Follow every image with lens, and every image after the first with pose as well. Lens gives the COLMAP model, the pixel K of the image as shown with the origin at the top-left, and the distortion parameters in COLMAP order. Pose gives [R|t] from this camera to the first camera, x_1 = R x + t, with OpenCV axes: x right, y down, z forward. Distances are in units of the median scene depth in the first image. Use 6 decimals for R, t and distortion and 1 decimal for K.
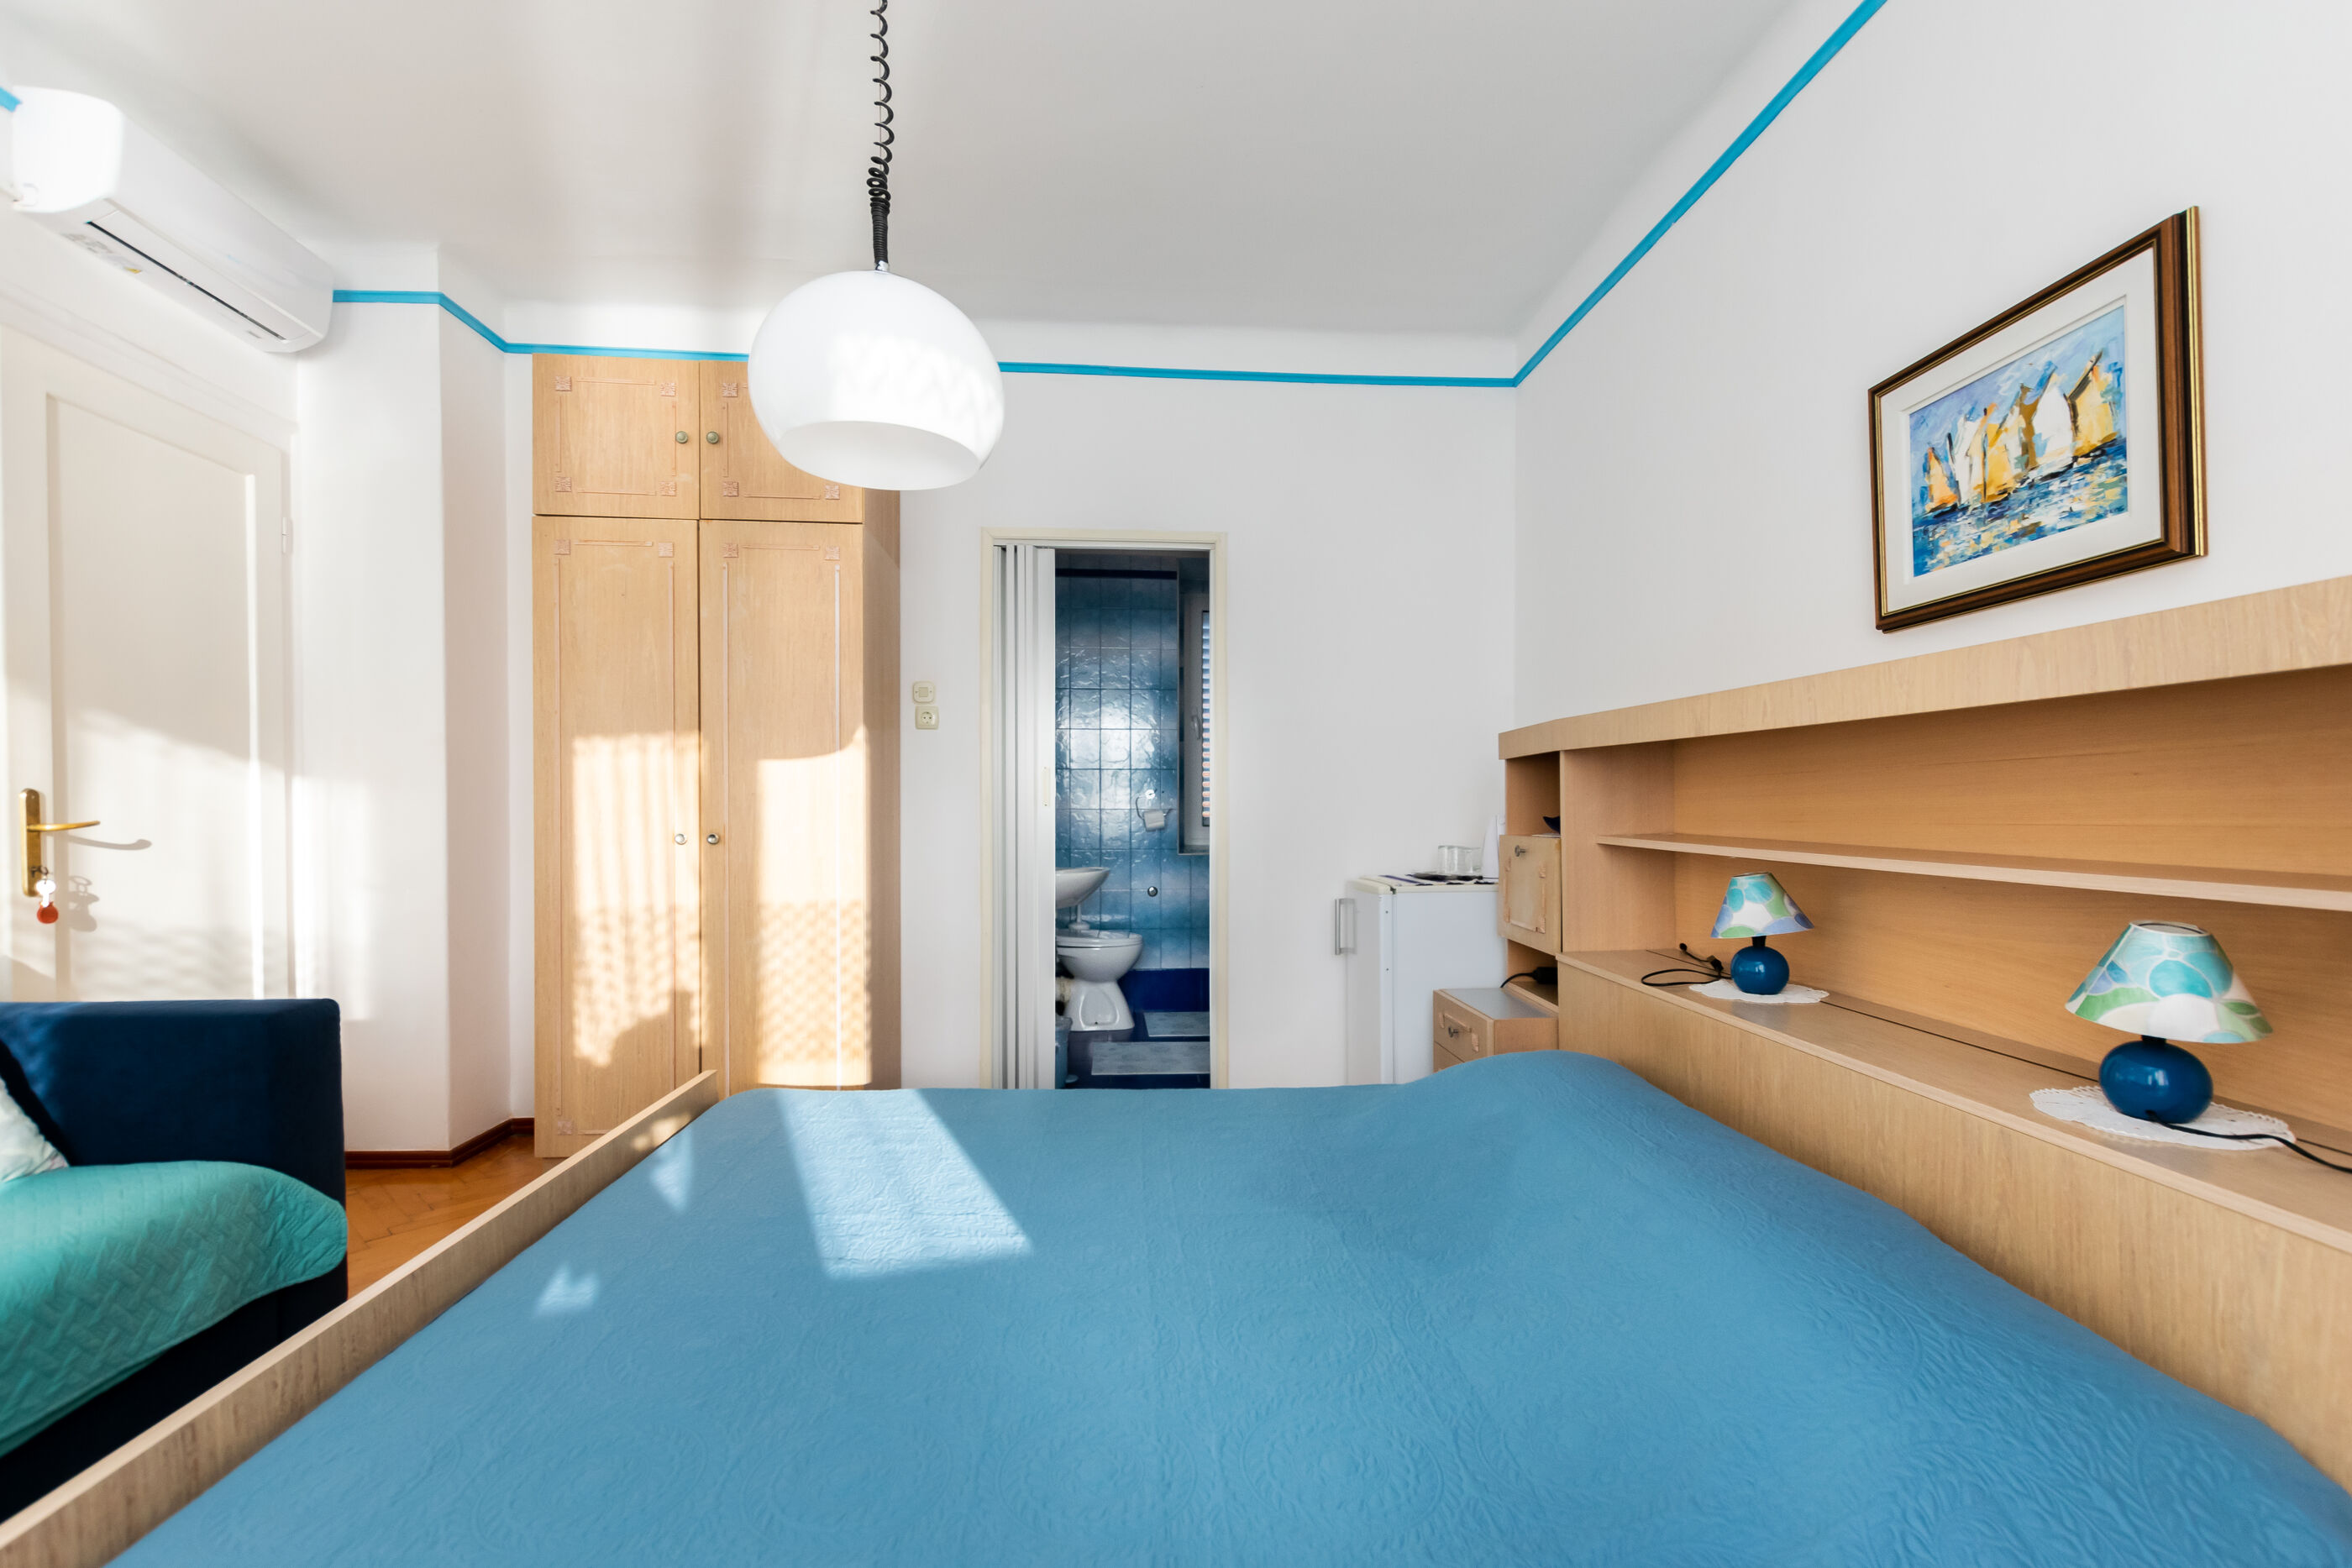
lens RADIAL K [[1036.5, 0, 1177.4], [0, 1036.5, 819.4], [0, 0, 1]] dist [-0.001608, -0.000825]
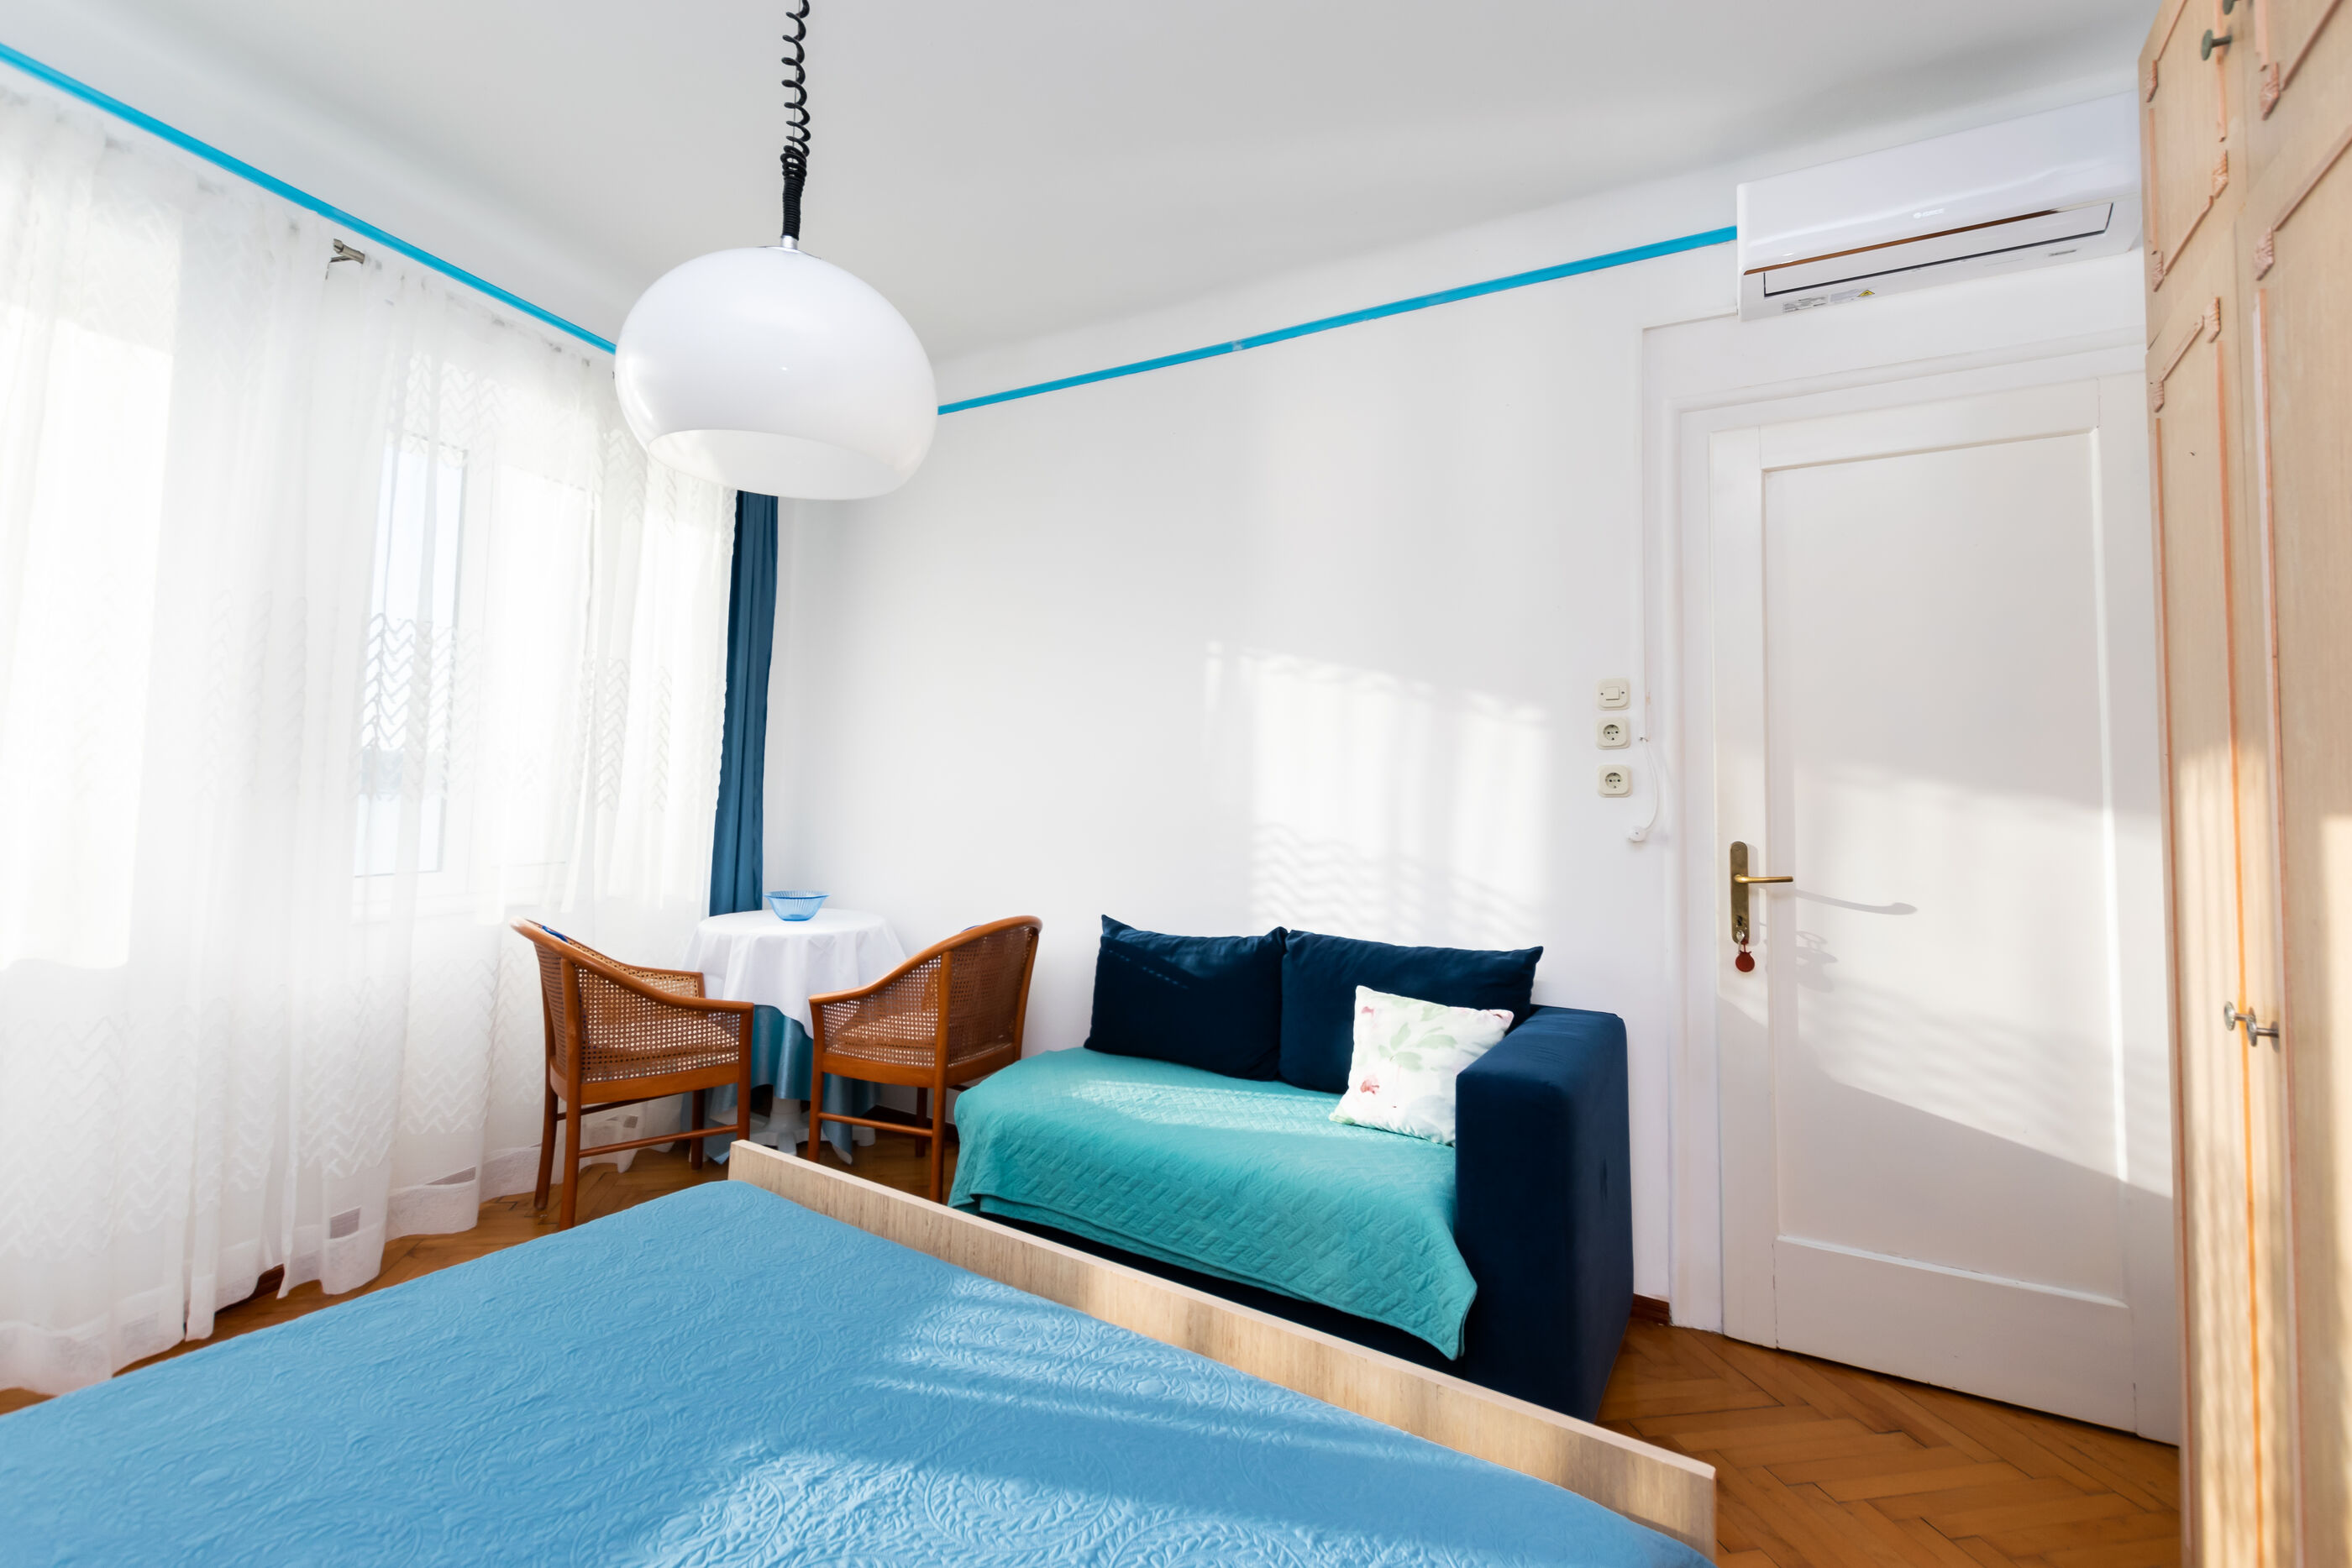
lens RADIAL K [[1035.2, 0, 1165.7], [0, 1035.2, 725.9], [0, 0, 1]] dist [0.000721, -0.000165]
pose [[-0.595353, -0.059686, -0.801245, 0.150498], [-0.034803, 0.998217, -0.048498, -0.100144], [0.802710, -0.000987, -0.596368, 1.515782]]
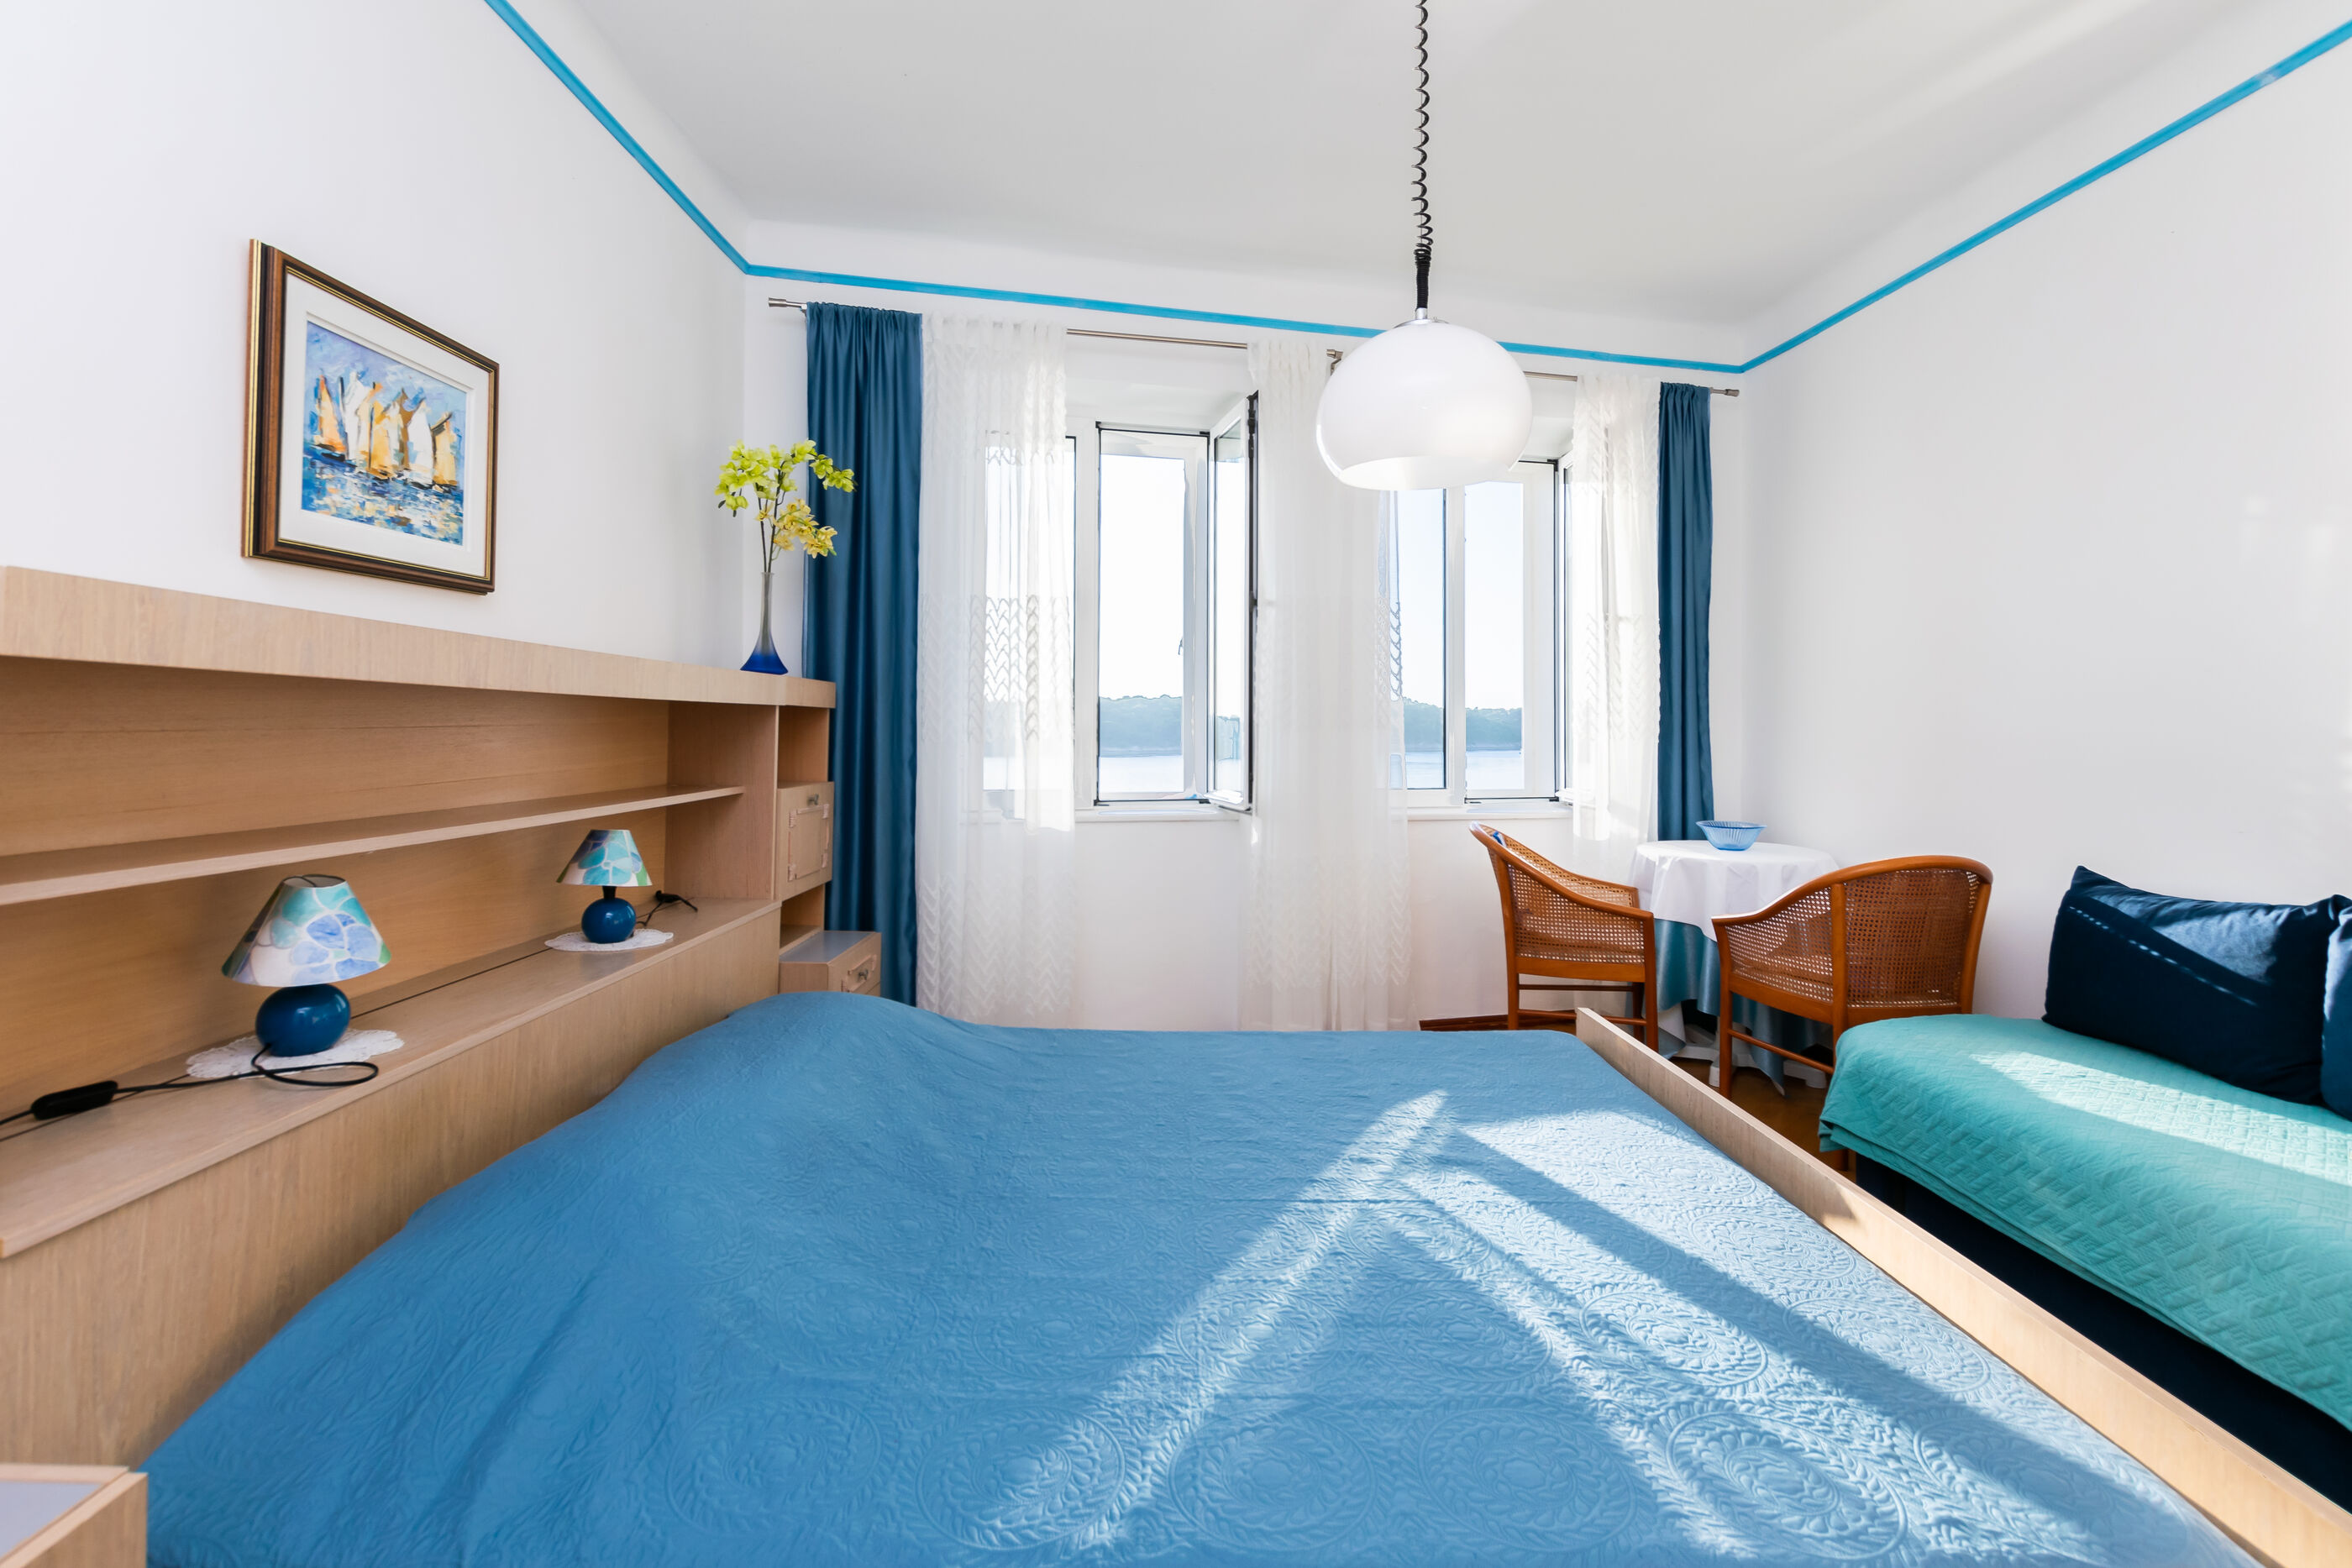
lens RADIAL K [[1086.5, 0, 1175.2], [0, 1086.5, 707.7], [0, 0, 1]] dist [0.009132, -0.005038]
pose [[-0.998908, -0.001964, 0.046676, -0.060247], [-0.002031, 0.999997, -0.001404, -0.071960], [-0.046673, -0.001497, -0.998909, 1.956521]]
